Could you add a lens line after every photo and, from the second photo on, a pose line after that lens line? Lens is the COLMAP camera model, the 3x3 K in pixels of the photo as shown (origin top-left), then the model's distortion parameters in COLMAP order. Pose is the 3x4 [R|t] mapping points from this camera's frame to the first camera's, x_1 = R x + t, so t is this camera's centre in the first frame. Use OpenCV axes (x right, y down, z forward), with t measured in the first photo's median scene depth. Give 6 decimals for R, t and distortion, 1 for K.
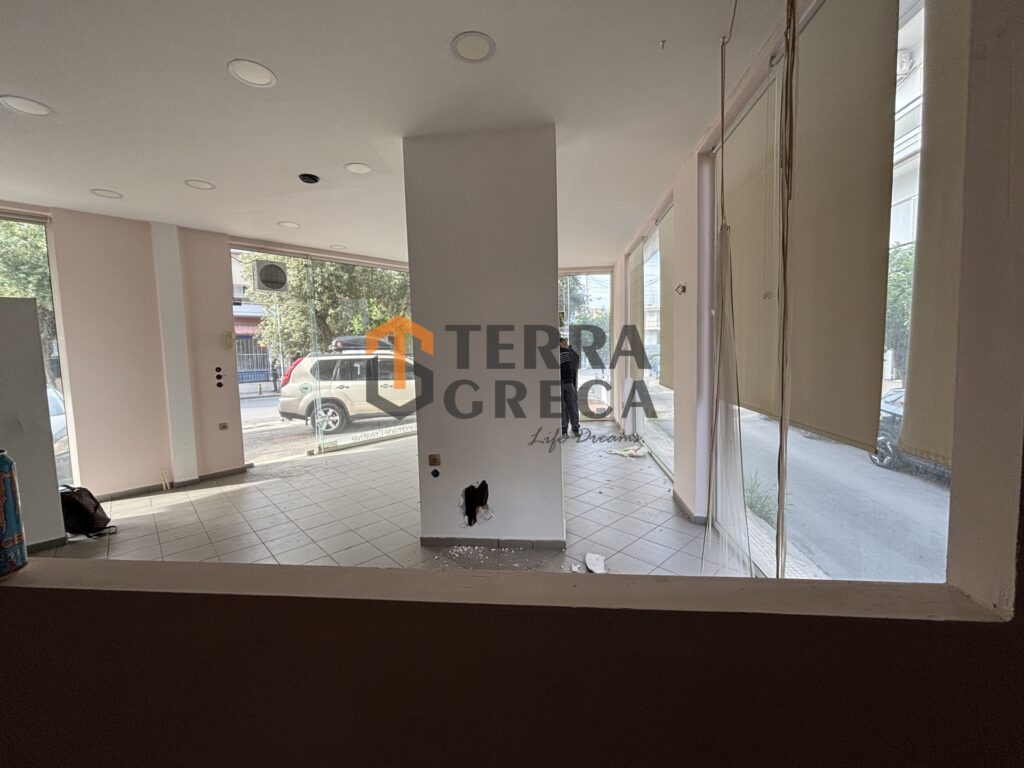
lens RADIAL K [[418.7, 0, 513.1], [0, 418.7, 378.7], [0, 0, 1]] dist [-0.004024, 0.000732]
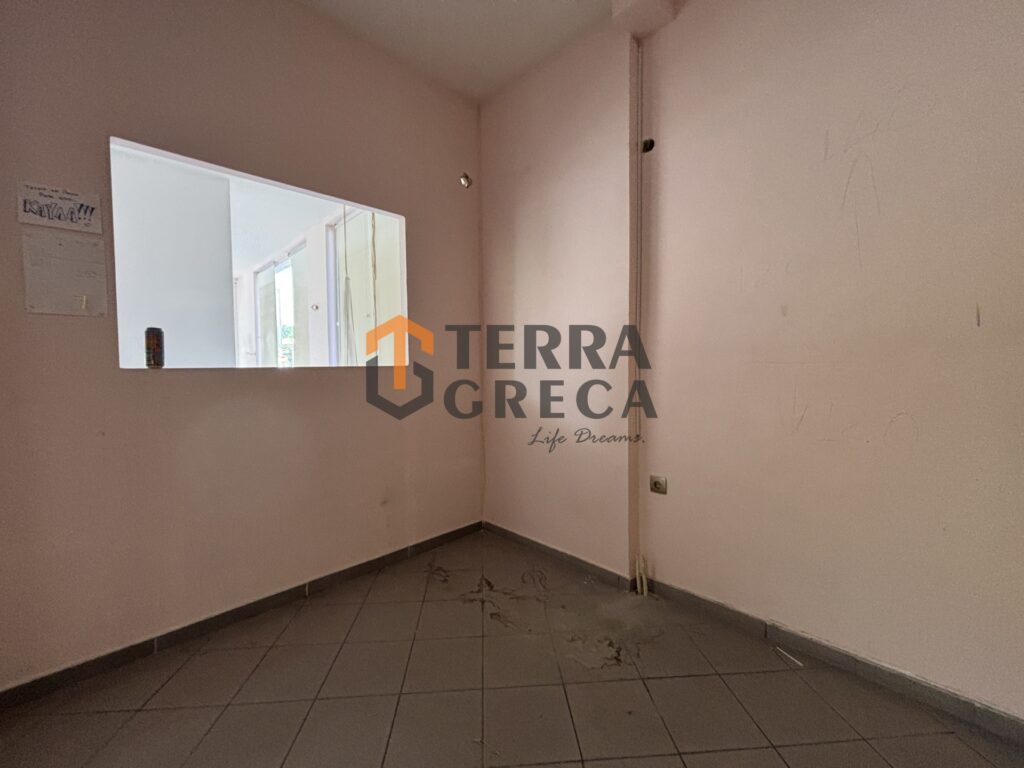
lens RADIAL K [[418.7, 0, 513.1], [0, 418.7, 378.7], [0, 0, 1]] dist [-0.004024, 0.000732]
pose [[0.636054, -0.007320, 0.771610, -0.325257], [0.046036, 0.998534, -0.028475, 0.124041], [-0.770270, 0.053633, 0.635458, -0.514709]]
